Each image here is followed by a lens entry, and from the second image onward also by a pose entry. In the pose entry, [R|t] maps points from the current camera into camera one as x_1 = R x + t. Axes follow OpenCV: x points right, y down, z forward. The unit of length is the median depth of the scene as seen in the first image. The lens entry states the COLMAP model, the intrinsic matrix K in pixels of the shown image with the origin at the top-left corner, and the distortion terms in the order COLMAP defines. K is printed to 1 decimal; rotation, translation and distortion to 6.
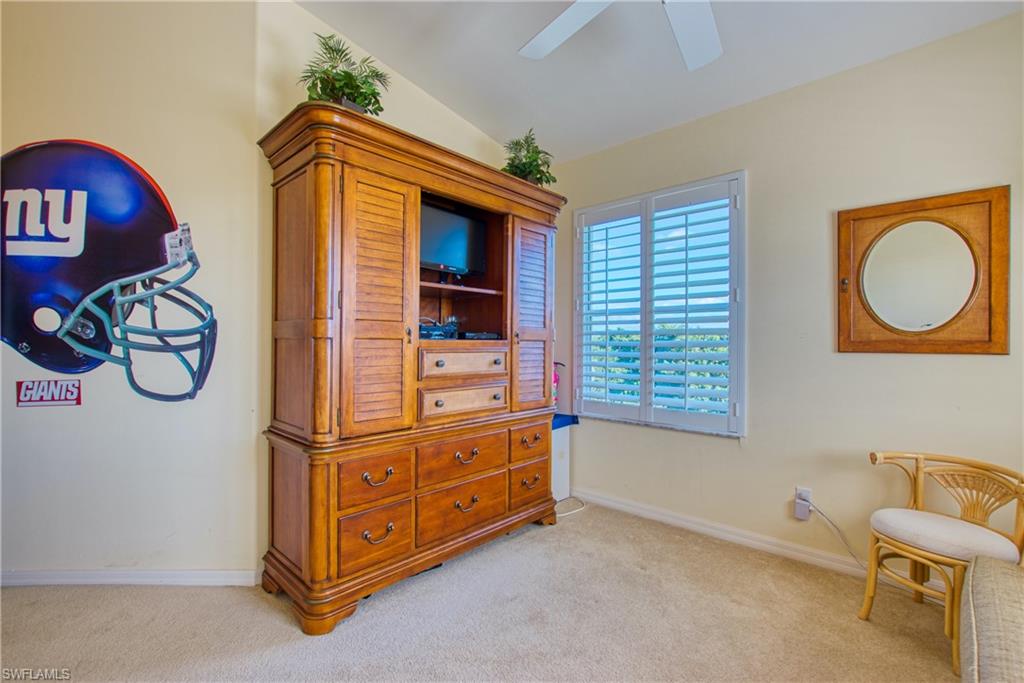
lens RADIAL K [[444.7, 0, 514.2], [0, 444.7, 339.9], [0, 0, 1]] dist [-0.025062, 0.003139]
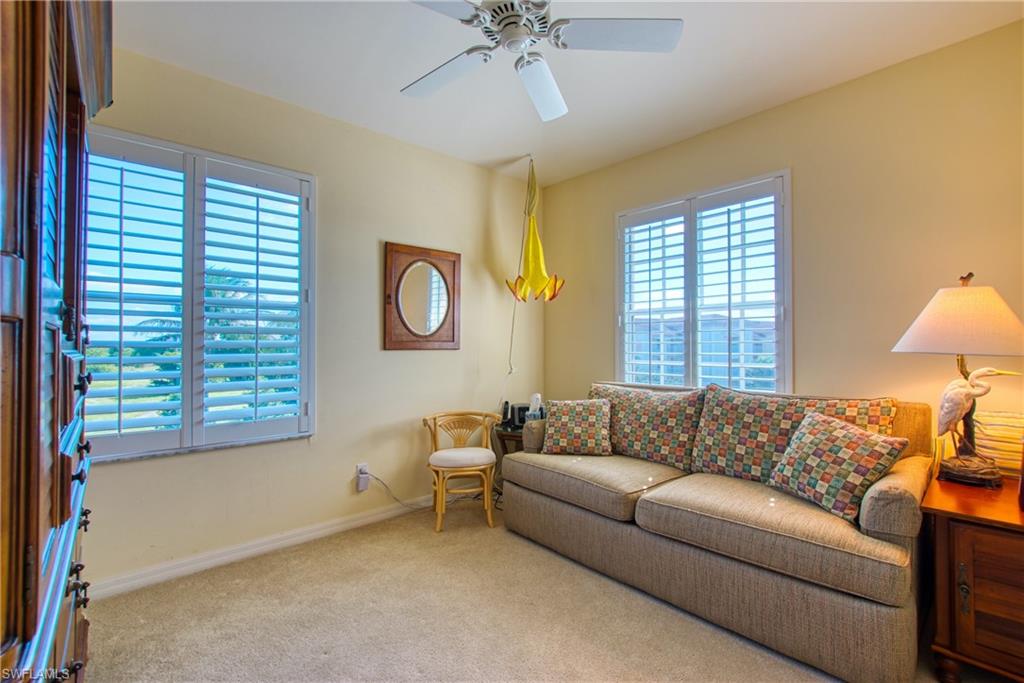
lens RADIAL K [[444.7, 0, 514.2], [0, 444.7, 342.7], [0, 0, 1]] dist [-0.025062, 0.003139]
pose [[0.084339, 0.002078, 0.996435, -0.460981], [-0.001988, 0.999996, -0.001918, 0.006836], [-0.996435, -0.001819, 0.084343, 0.438586]]
